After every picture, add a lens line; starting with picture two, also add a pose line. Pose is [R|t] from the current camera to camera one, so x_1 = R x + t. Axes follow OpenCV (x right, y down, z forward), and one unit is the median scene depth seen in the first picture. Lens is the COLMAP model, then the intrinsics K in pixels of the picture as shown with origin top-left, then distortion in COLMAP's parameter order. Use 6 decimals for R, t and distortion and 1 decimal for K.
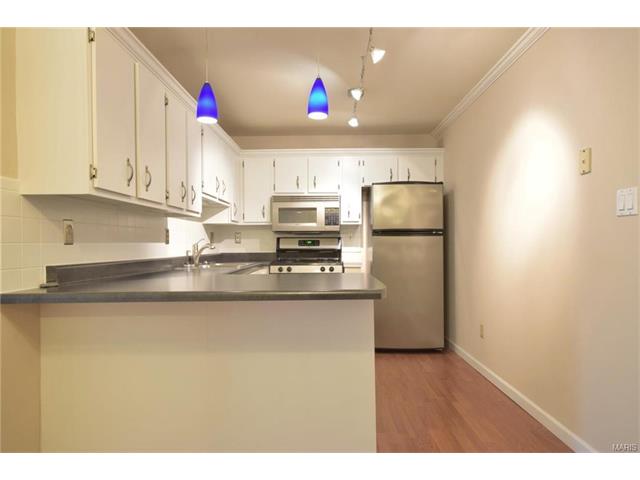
lens RADIAL K [[394.7, 0, 320.8], [0, 394.7, 240.8], [0, 0, 1]] dist [0.001350, 0.000470]
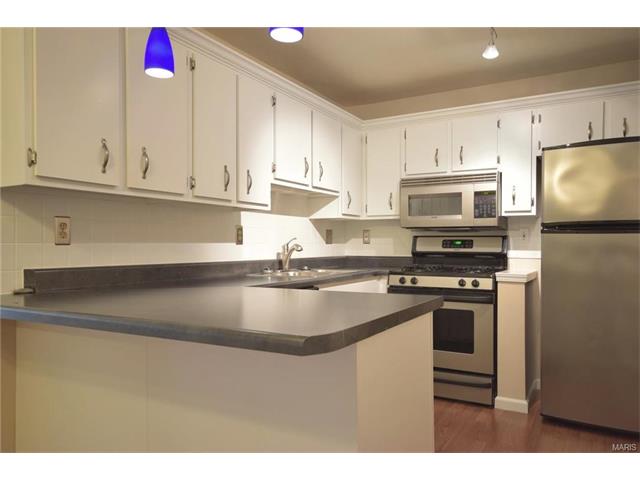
lens RADIAL K [[469.0, 0, 319.9], [0, 469.0, 242.8], [0, 0, 1]] dist [0.012830, 0.009642]
pose [[0.876682, 0.004649, -0.481048, 0.170353], [-0.001775, 0.999978, 0.006429, -0.001311], [0.481067, -0.004782, 0.876671, 0.172684]]
